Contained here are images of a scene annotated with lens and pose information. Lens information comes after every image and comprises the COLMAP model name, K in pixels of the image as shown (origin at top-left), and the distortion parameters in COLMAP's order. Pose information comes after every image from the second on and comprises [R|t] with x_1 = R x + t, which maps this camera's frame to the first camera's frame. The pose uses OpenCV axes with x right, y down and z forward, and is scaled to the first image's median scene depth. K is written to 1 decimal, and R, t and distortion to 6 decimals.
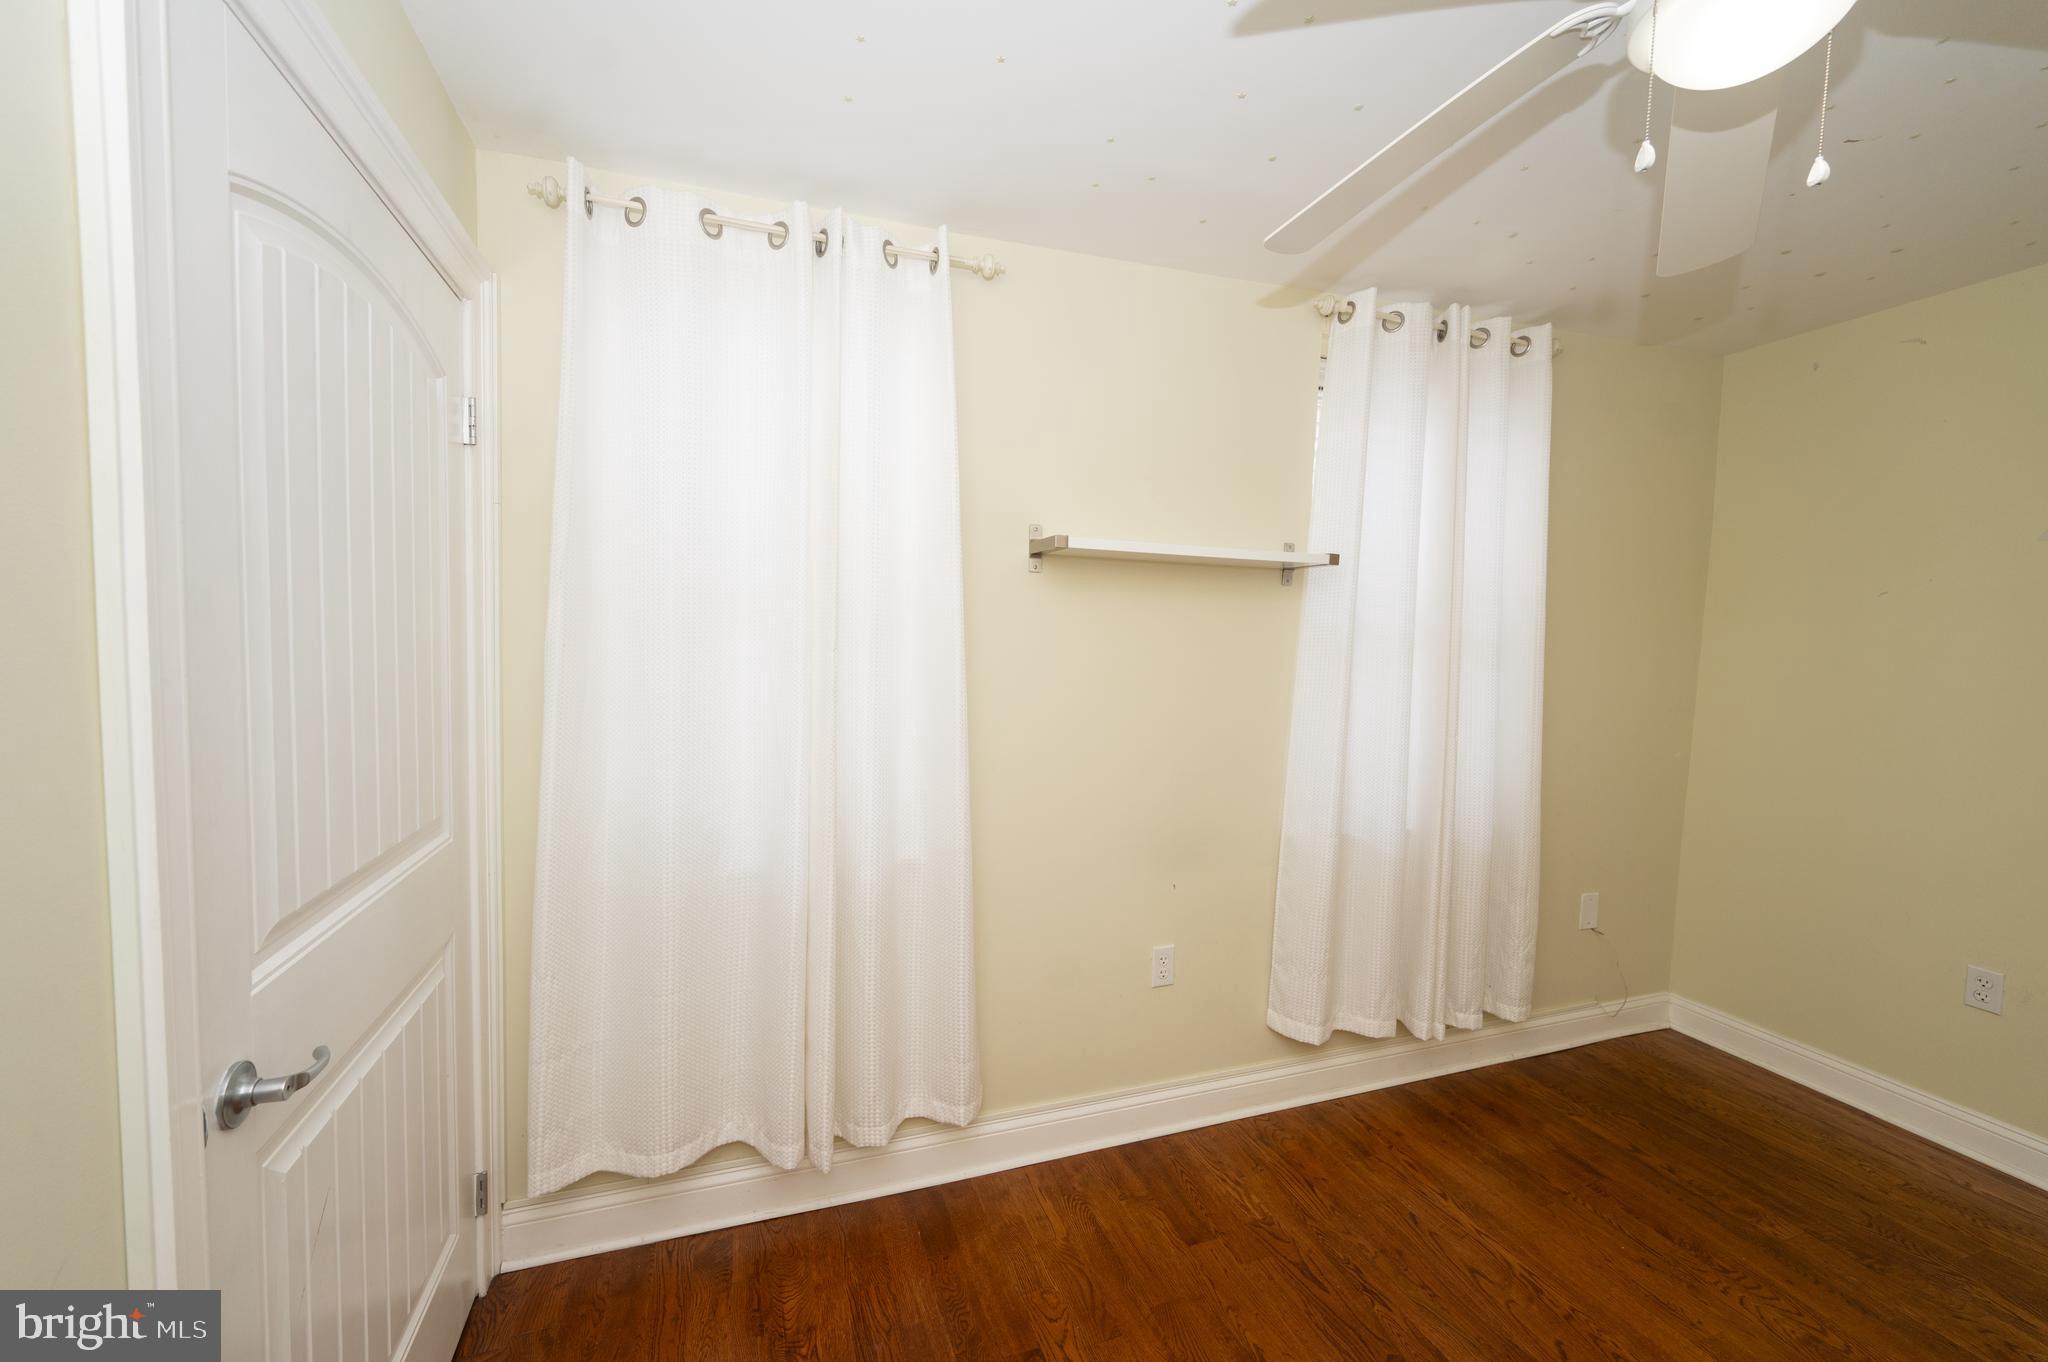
lens RADIAL K [[809.4, 0, 1030.3], [0, 809.4, 684.0], [0, 0, 1]] dist [-0.000412, 0.000021]
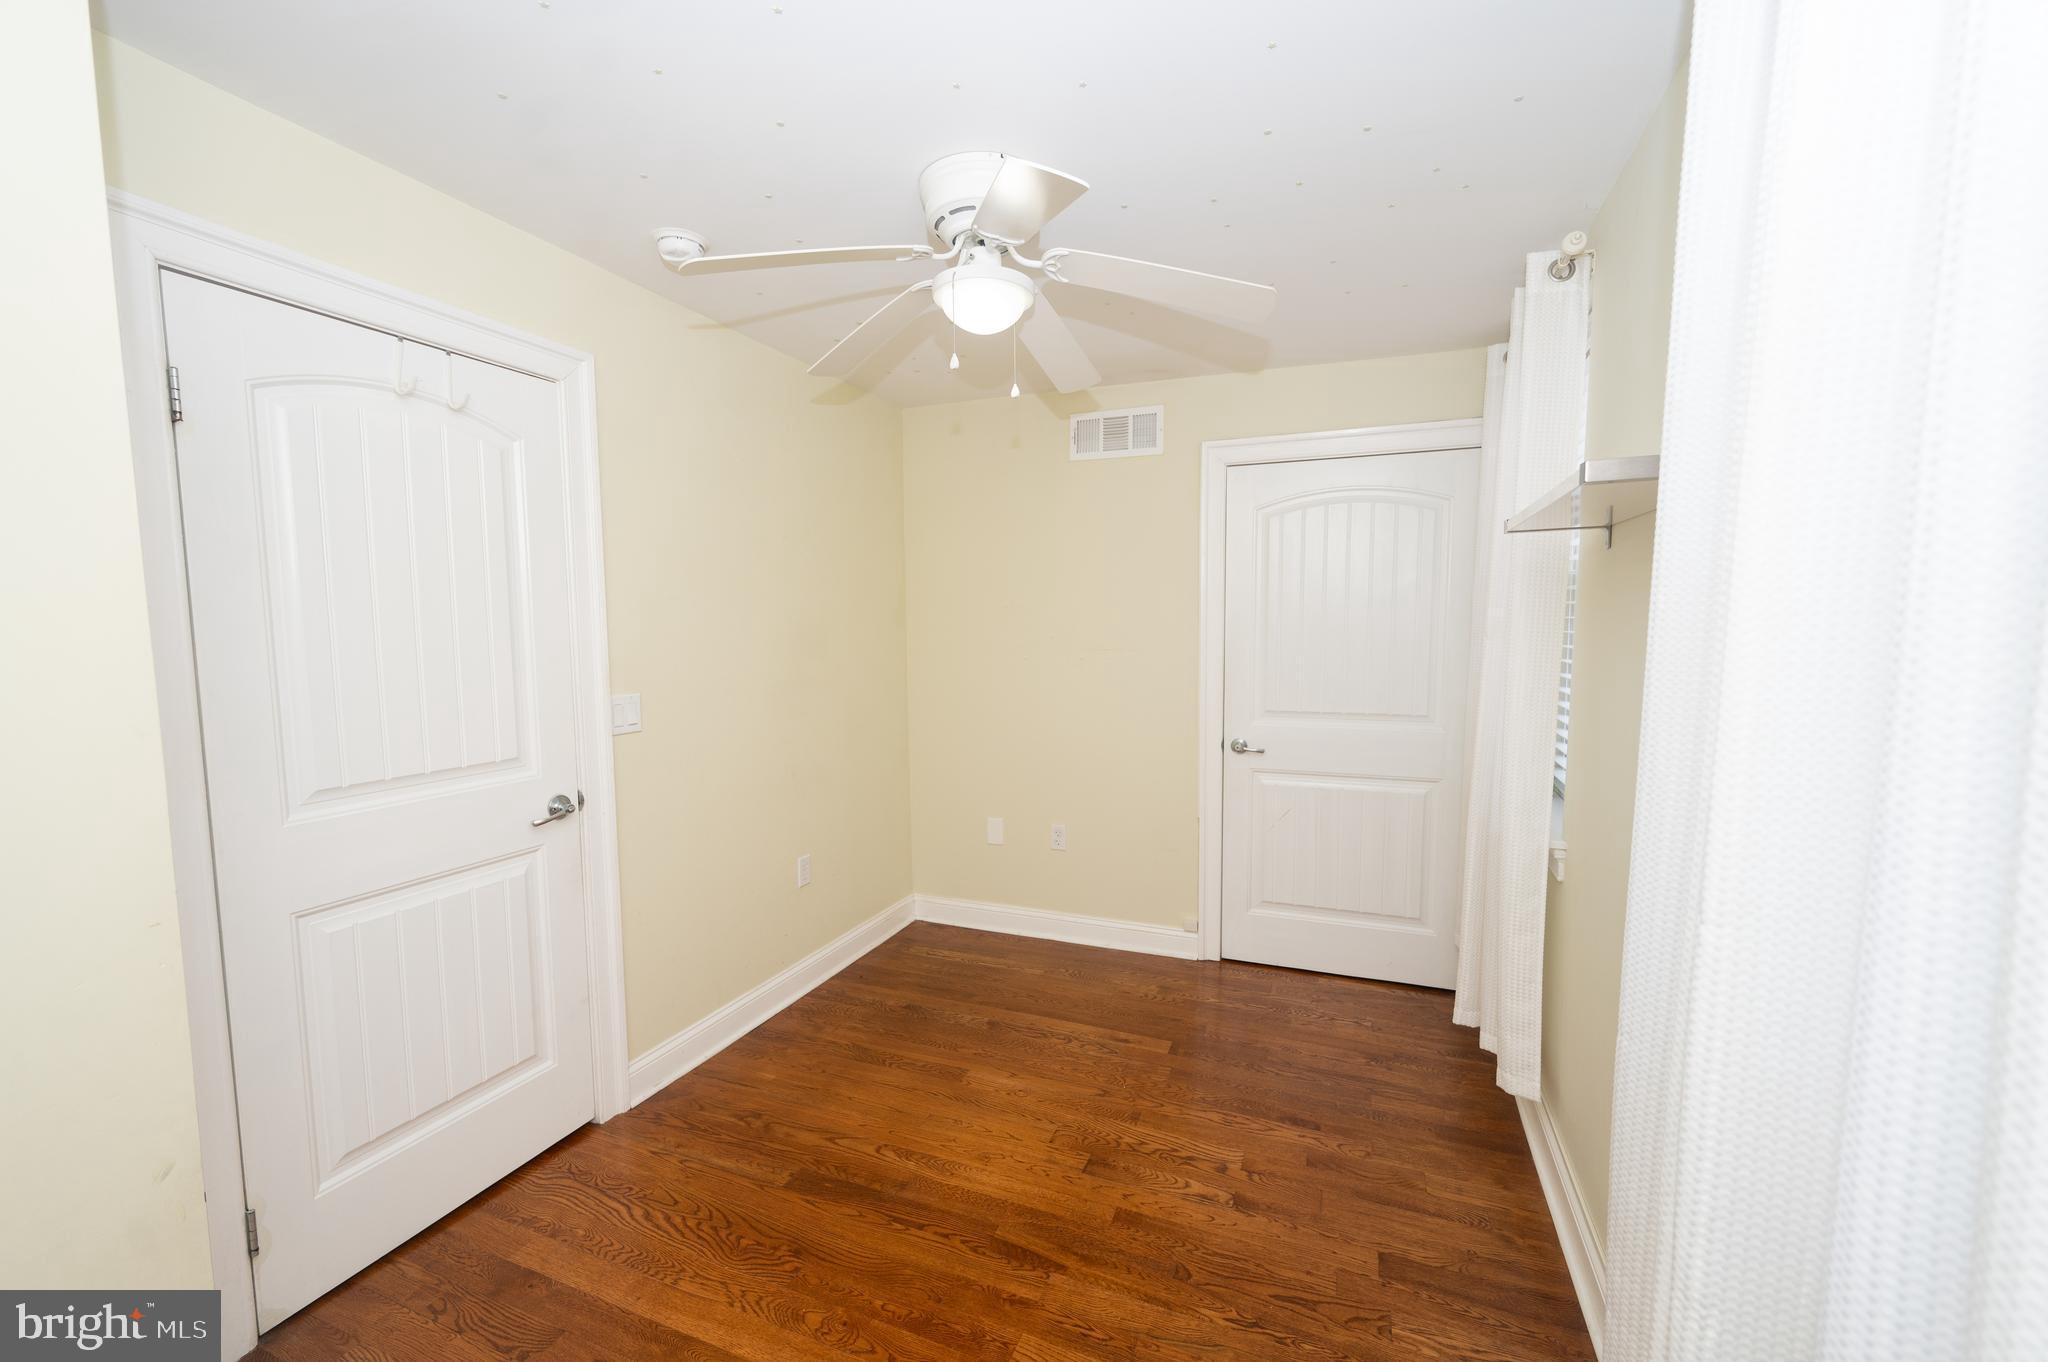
lens RADIAL K [[807.5, 0, 1025.7], [0, 807.5, 685.6], [0, 0, 1]] dist [0.001114, -0.000154]
pose [[-0.665767, 0.041339, -0.745014, 1.185886], [-0.050808, 0.993635, 0.100538, -0.058810], [0.744428, 0.104787, -0.659429, 1.265539]]
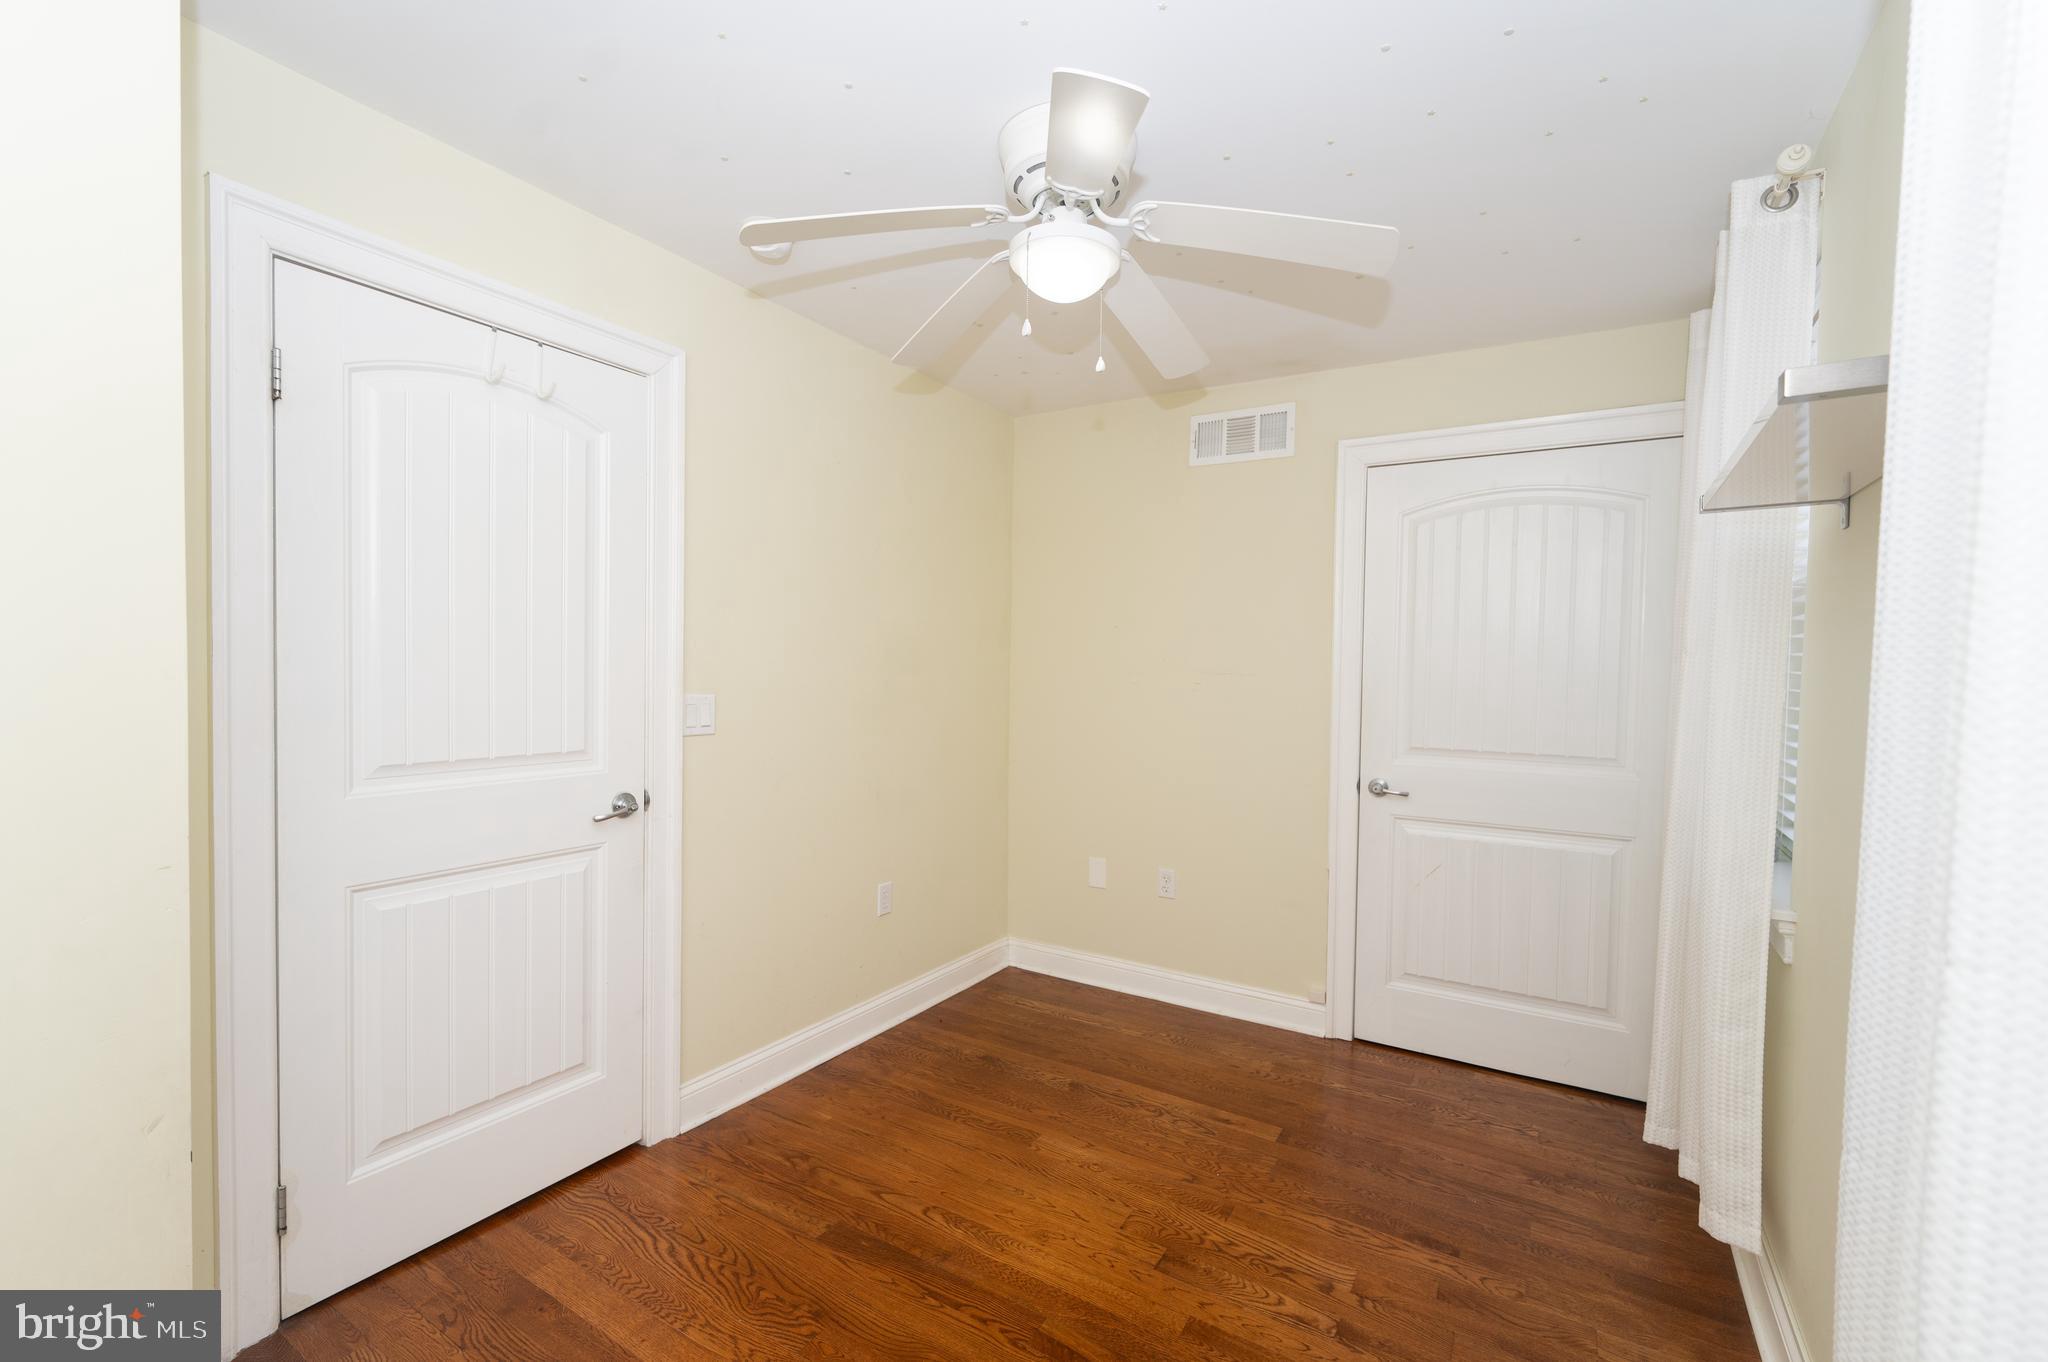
lens RADIAL K [[850.9, 0, 1034.7], [0, 850.9, 685.8], [0, 0, 1]] dist [0.000249, -0.000073]
pose [[-0.777531, -0.021936, -0.628462, 1.077400], [-0.070410, 0.996144, 0.052342, -0.002614], [0.624891, 0.084948, -0.776077, 1.285004]]
